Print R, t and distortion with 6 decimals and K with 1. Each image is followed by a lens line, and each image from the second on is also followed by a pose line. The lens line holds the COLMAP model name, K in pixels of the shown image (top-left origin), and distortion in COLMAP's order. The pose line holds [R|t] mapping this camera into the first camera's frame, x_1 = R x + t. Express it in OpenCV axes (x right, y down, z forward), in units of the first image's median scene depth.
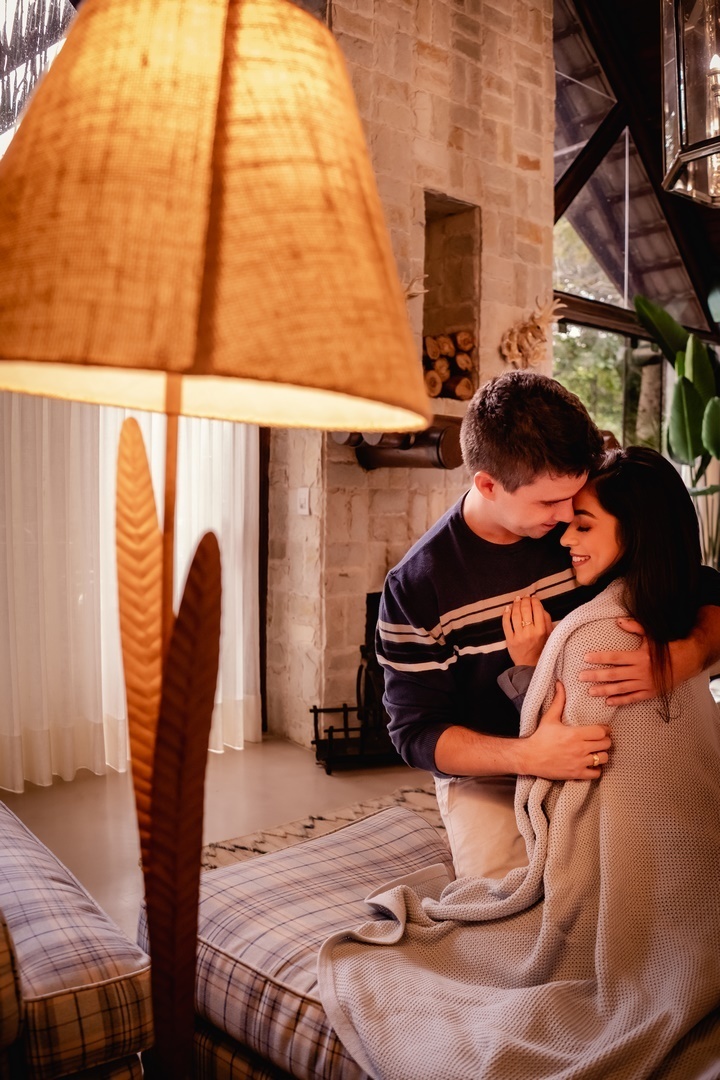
lens RADIAL K [[864.7, 0, 360.0], [0, 864.7, 540.0], [0, 0, 1]] dist [-0.165515, 0.047043]
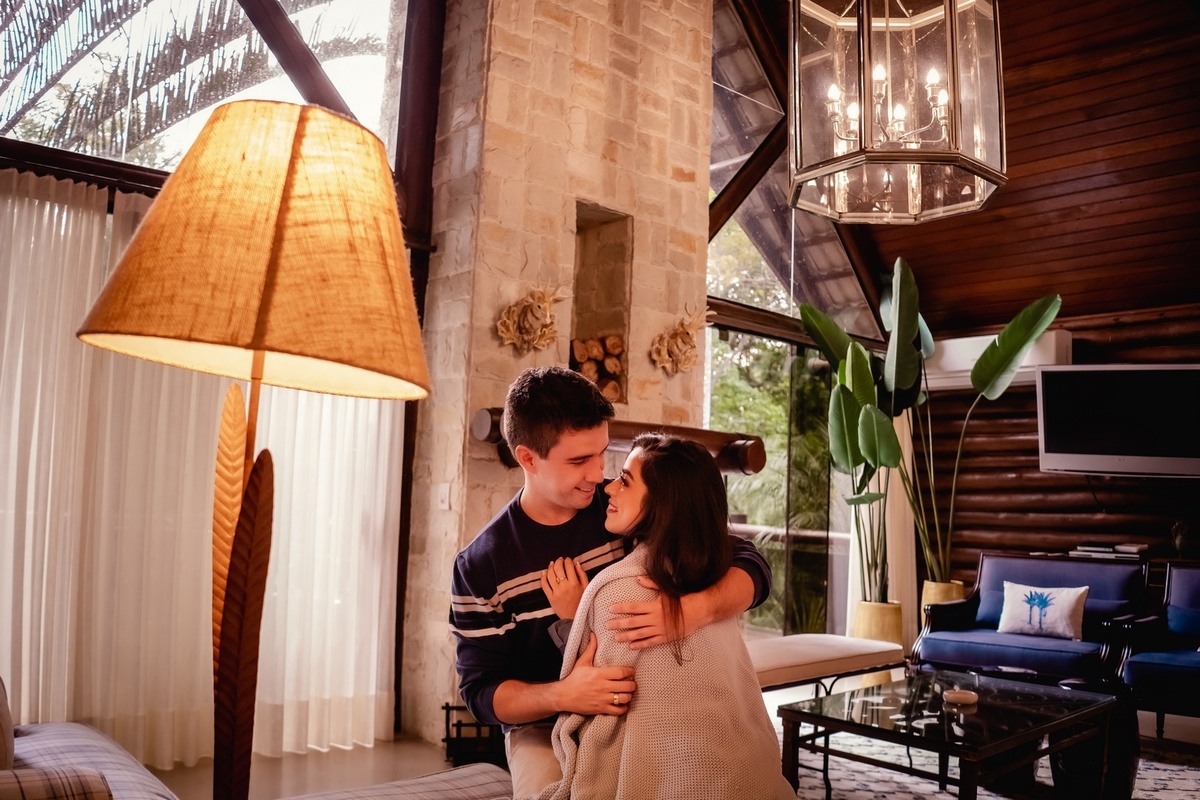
lens RADIAL K [[960.8, 0, 600.0], [0, 960.8, 400.0], [0, 0, 1]] dist [-0.165515, 0.047043]
pose [[0.998501, 0.029901, 0.045848, 0.061471], [-0.021615, 0.984931, -0.171594, 0.031780], [-0.050288, 0.170346, 0.984100, -0.127822]]
